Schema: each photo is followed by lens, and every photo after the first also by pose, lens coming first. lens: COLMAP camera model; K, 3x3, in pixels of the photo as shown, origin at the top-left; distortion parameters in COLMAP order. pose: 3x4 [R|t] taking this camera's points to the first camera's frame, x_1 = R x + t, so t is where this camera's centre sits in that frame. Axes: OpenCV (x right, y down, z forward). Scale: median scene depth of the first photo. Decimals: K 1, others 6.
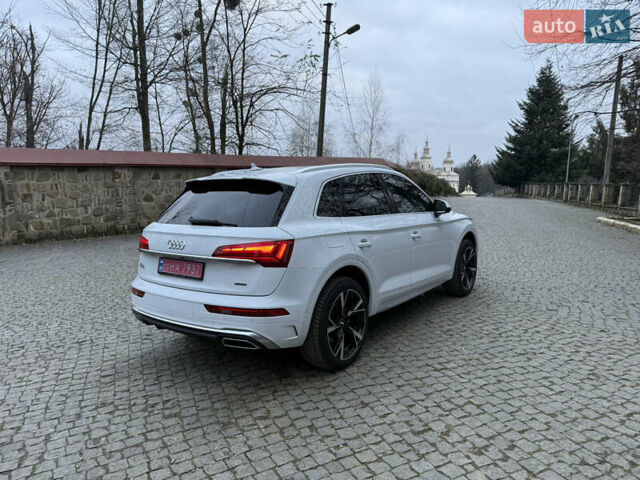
lens RADIAL K [[450.7, 0, 324.4], [0, 450.7, 244.5], [0, 0, 1]] dist [0.040014, -0.053511]
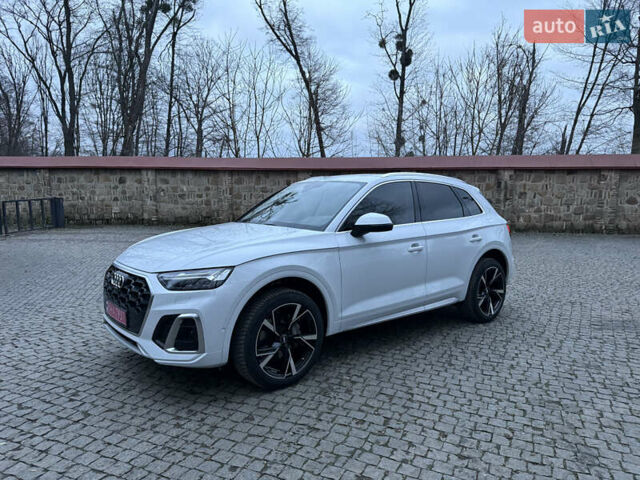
lens RADIAL K [[450.7, 0, 314.9], [0, 450.7, 245.4], [0, 0, 1]] dist [0.040014, -0.053511]
pose [[0.572580, 0.131216, -0.809280, 0.114867], [-0.128567, 0.989267, 0.069435, 0.054023], [0.809705, 0.064290, 0.583305, -0.484024]]
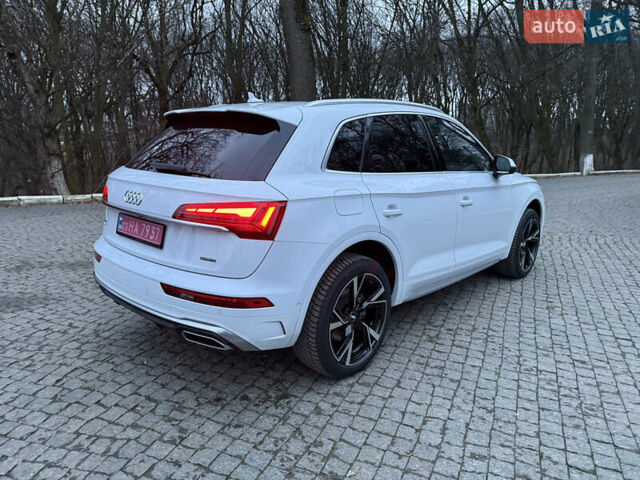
lens RADIAL K [[450.7, 0, 321.0], [0, 450.7, 249.7], [0, 0, 1]] dist [0.040014, -0.053511]
pose [[0.992361, 0.070849, -0.100999, 0.047574], [-0.059064, 0.991580, 0.115241, -0.015502], [0.108313, -0.108395, 0.988190, 0.237358]]
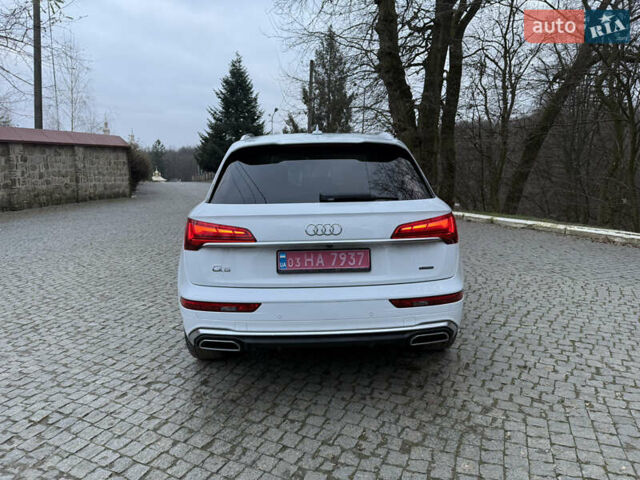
lens RADIAL K [[450.7, 0, 321.9], [0, 450.7, 243.0], [0, 0, 1]] dist [0.040014, -0.053511]
pose [[0.783180, -0.095910, 0.614353, -0.636980], [0.079597, 0.995368, 0.053923, -0.013763], [-0.616679, 0.006669, 0.787186, 0.347159]]
